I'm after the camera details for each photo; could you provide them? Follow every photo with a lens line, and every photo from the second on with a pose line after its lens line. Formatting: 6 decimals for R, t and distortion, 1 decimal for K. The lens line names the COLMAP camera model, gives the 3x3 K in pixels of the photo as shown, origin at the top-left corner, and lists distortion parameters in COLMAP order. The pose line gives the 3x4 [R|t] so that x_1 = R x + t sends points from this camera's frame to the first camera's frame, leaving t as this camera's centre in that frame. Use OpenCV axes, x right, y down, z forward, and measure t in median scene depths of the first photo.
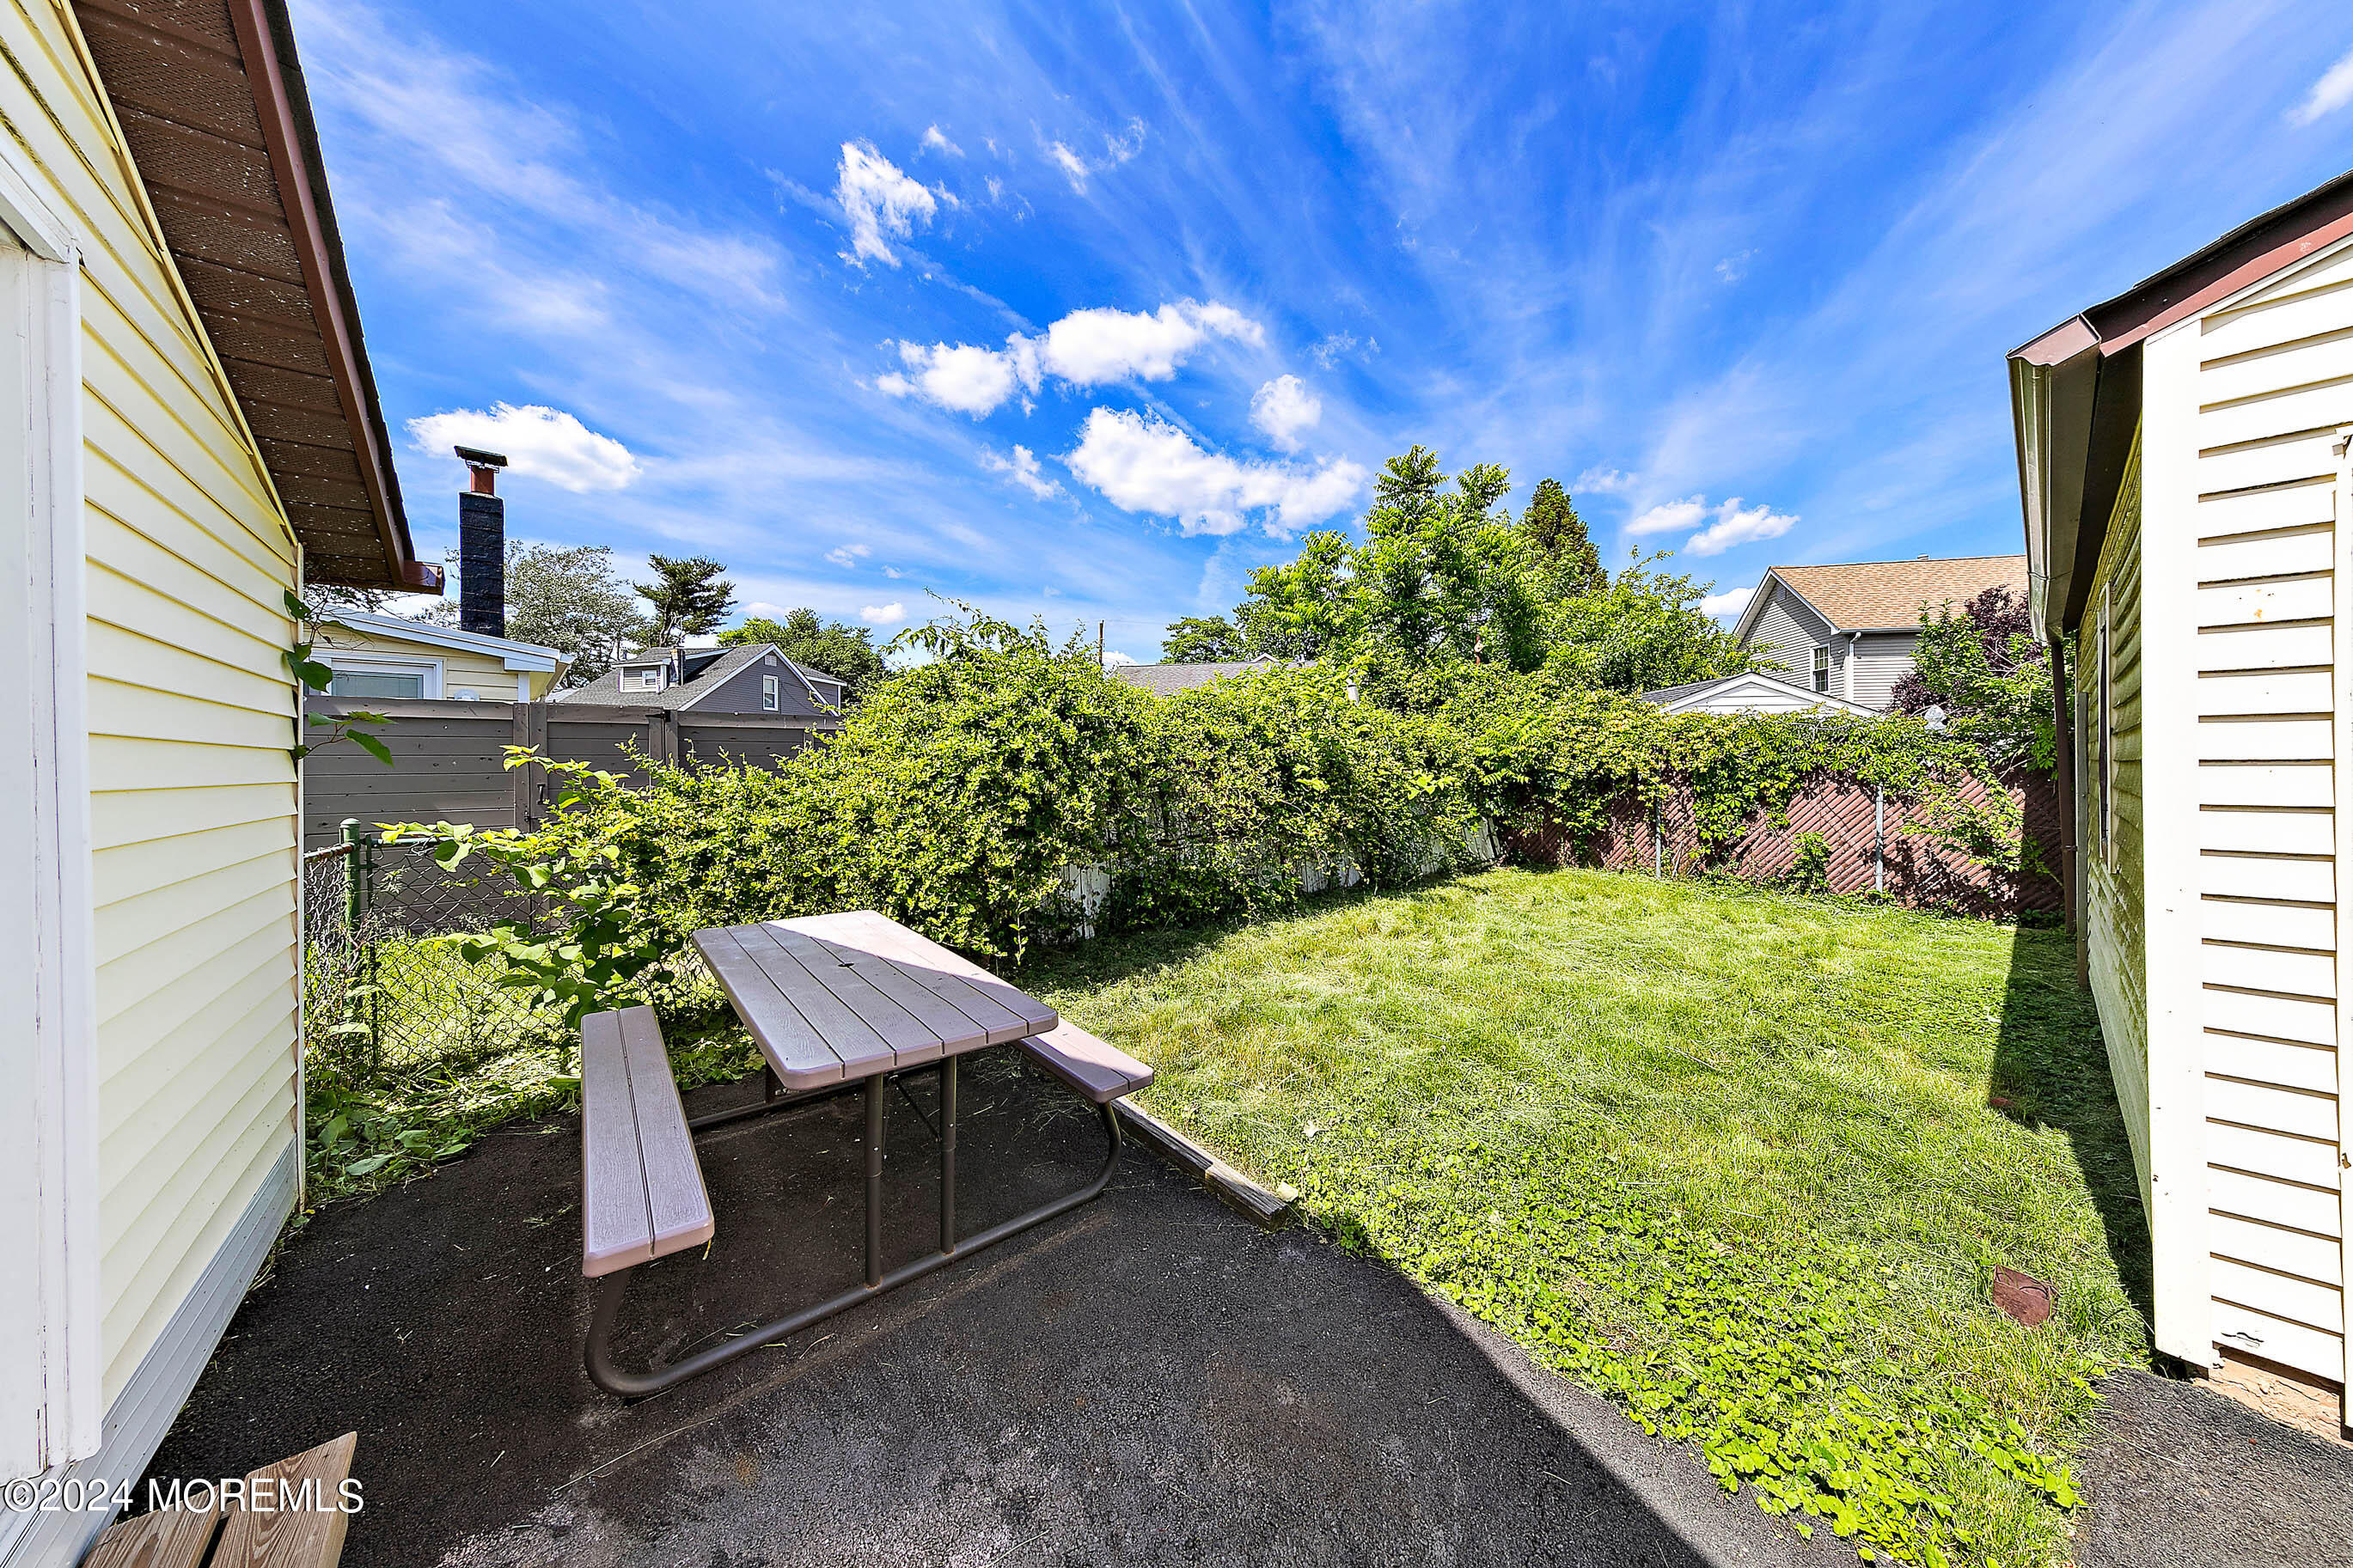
lens RADIAL K [[751.1, 0, 1206.9], [0, 751.1, 762.9], [0, 0, 1]] dist [0.013109, -0.000085]
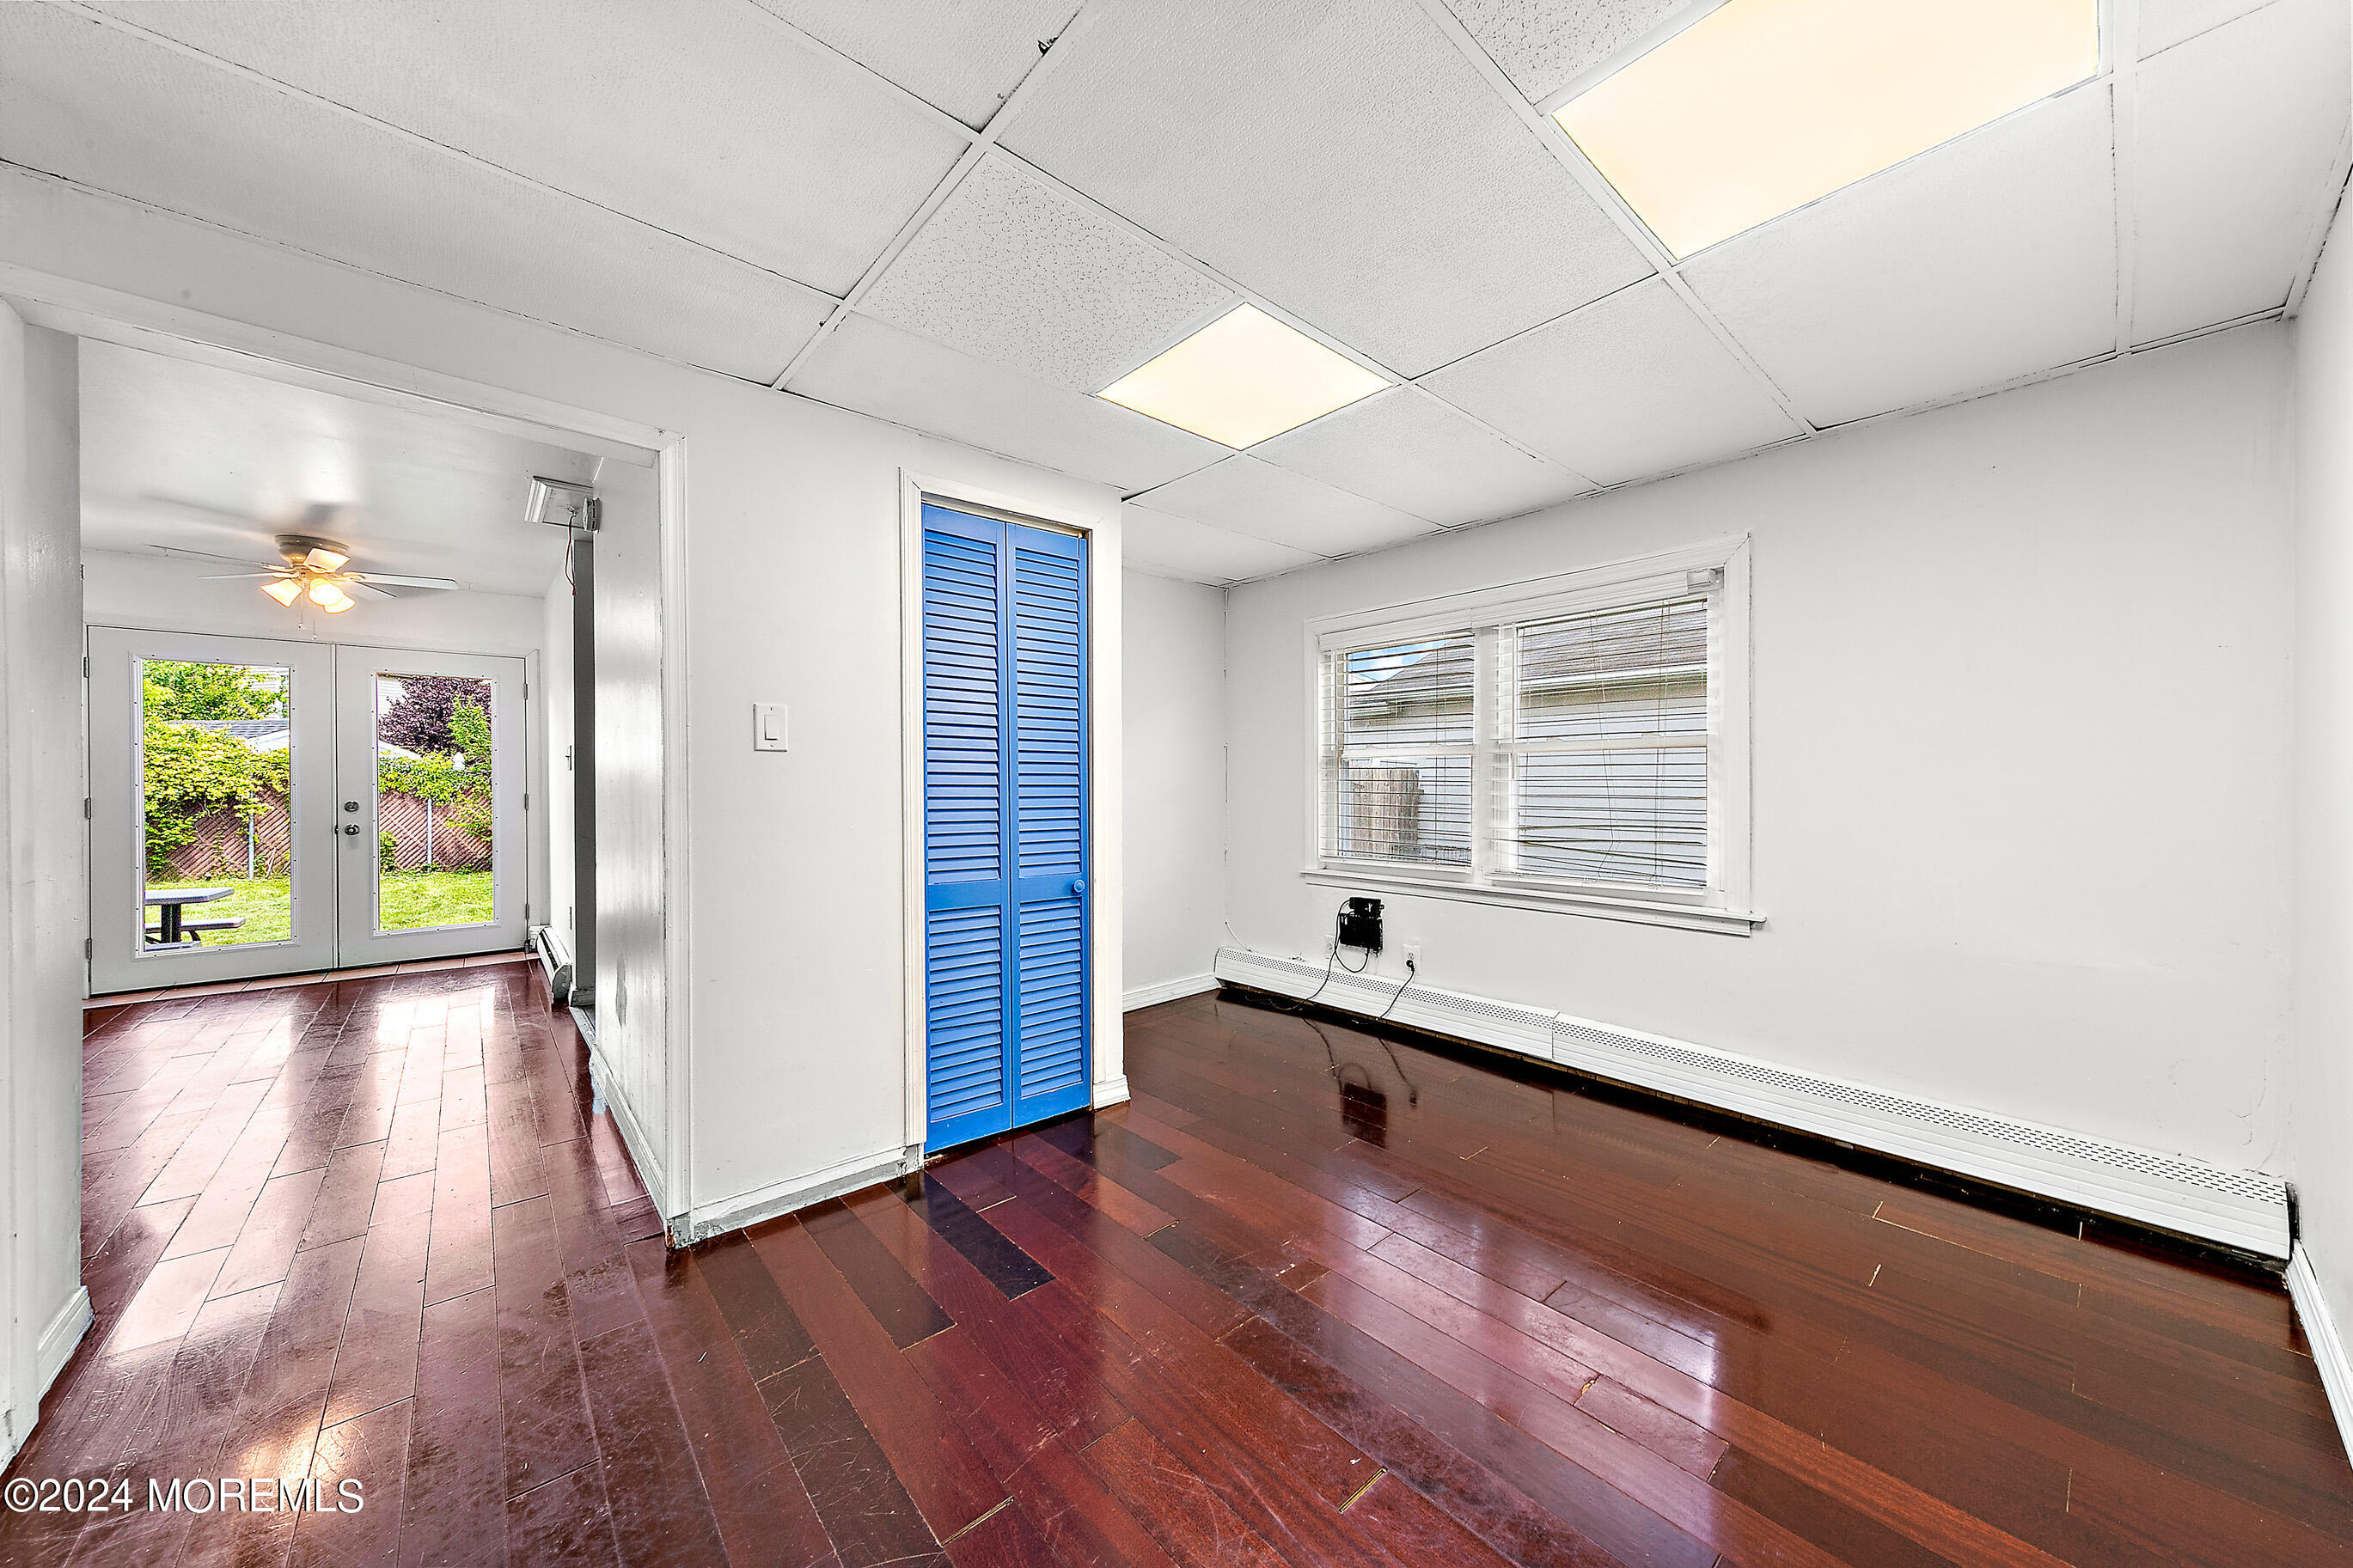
lens RADIAL K [[798.6, 0, 1185.4], [0, 798.6, 782.4], [0, 0, 1]] dist [0.001460, 0.000358]
pose [[0.000247, 0.008548, 0.999963, -0.774177], [0.003906, 0.999956, -0.008549, 0.010656], [-0.999992, 0.003908, 0.000213, -0.583909]]
